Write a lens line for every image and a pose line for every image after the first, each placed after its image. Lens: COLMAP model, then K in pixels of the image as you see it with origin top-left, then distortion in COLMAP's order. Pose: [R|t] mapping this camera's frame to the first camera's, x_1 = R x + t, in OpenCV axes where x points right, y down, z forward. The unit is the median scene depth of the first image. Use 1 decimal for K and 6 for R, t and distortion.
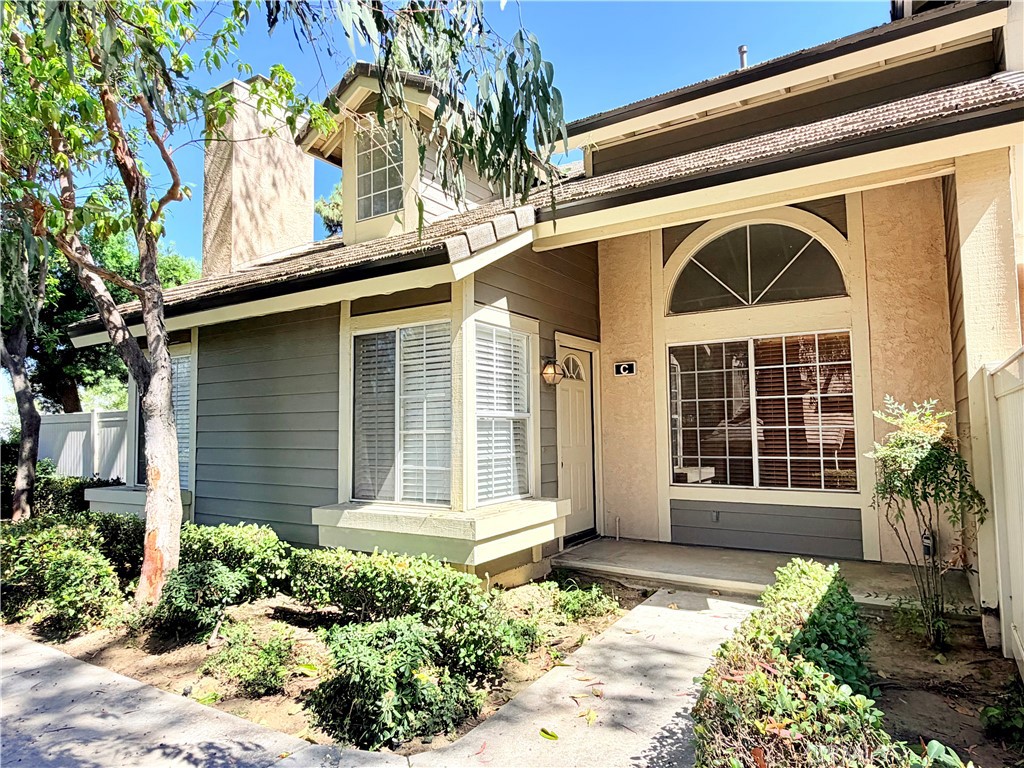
lens RADIAL K [[625.6, 0, 511.1], [0, 625.6, 385.8], [0, 0, 1]] dist [0.000872, -0.000099]
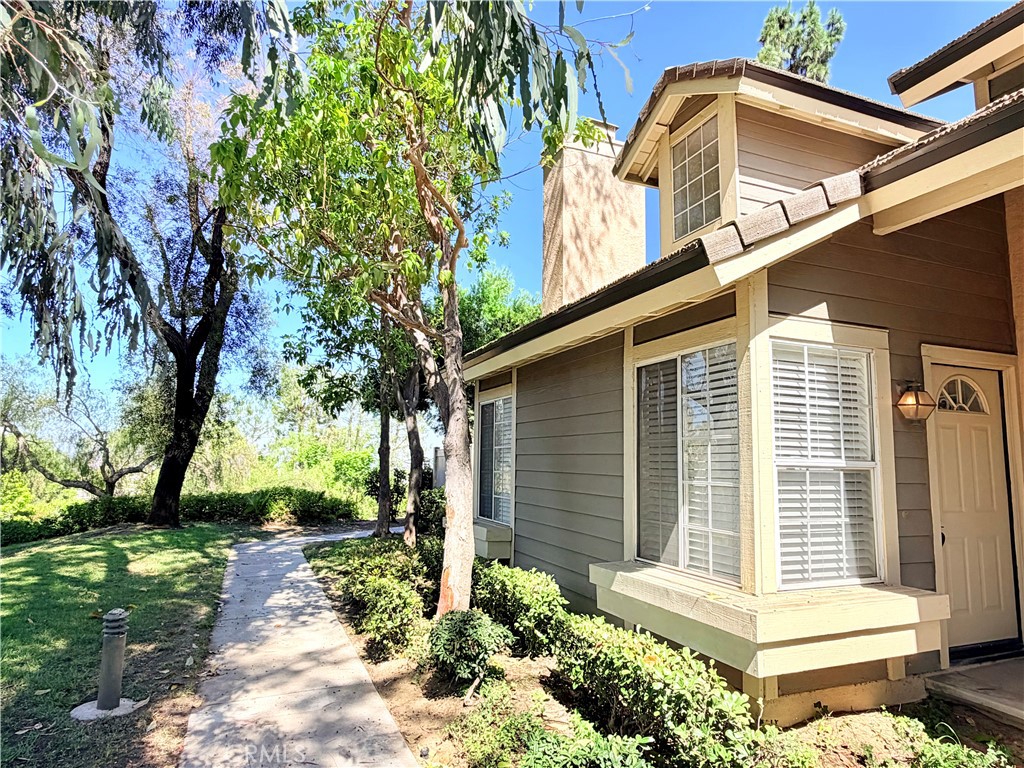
lens RADIAL K [[625.6, 0, 513.9], [0, 625.6, 388.9], [0, 0, 1]] dist [0.000872, -0.000099]
pose [[0.819945, -0.040871, -0.570982, 0.110256], [0.012749, 0.998504, -0.053165, -0.006358], [0.572301, 0.036313, 0.819240, 0.201161]]
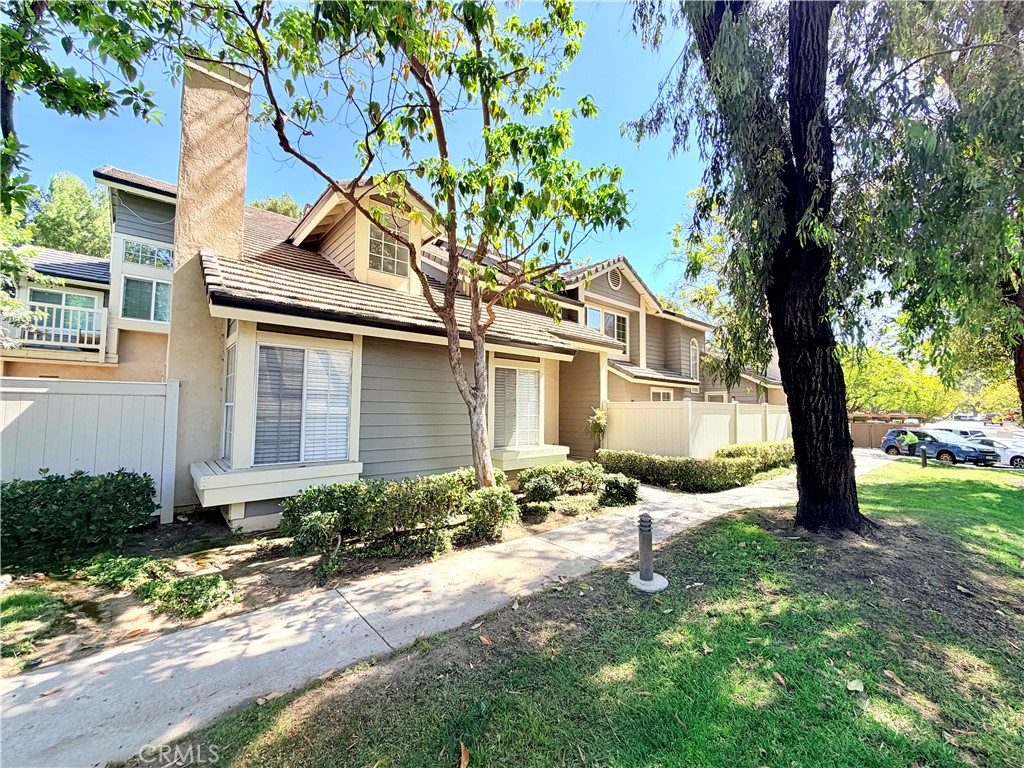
lens RADIAL K [[412.6, 0, 514.5], [0, 412.6, 384.3], [0, 0, 1]] dist [0.001327, 0.000774]
pose [[0.272069, 0.072652, 0.959531, -1.609896], [-0.076542, 0.995620, -0.053681, 0.043950], [-0.959229, -0.058840, 0.276438, 0.615886]]
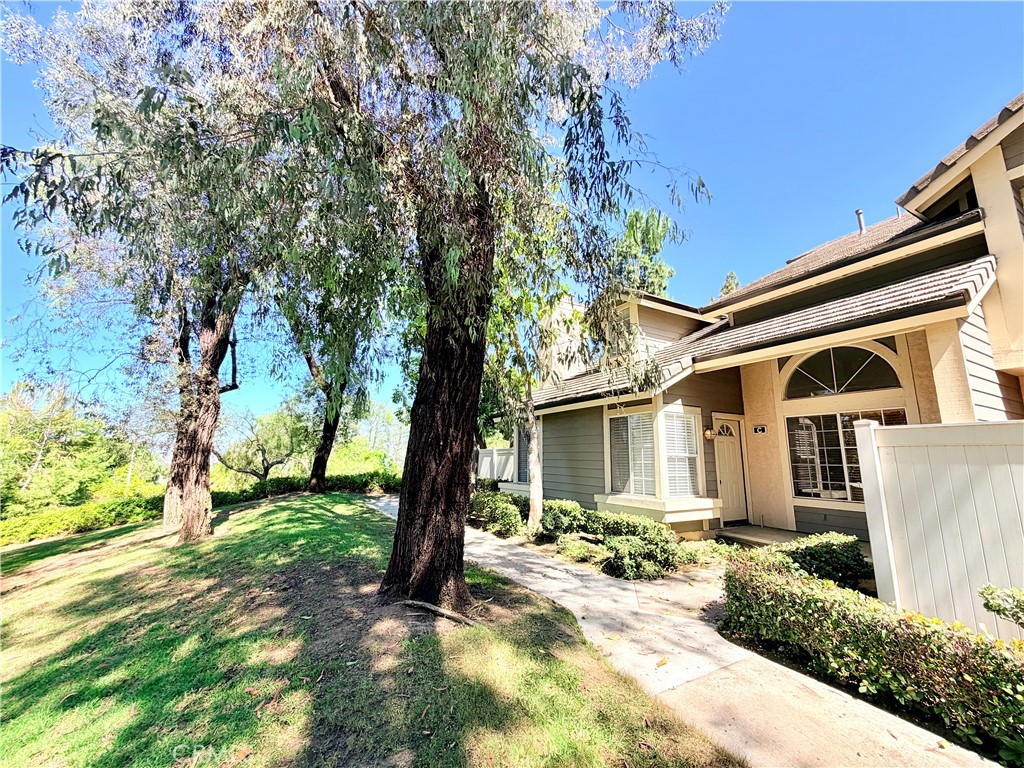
lens RADIAL K [[412.6, 0, 510.3], [0, 412.6, 382.9], [0, 0, 1]] dist [0.001327, 0.000774]
pose [[0.884213, -0.060518, -0.463146, 0.136503], [0.008117, 0.993412, -0.114310, -0.041185], [0.467013, 0.097315, 0.878879, -0.516449]]
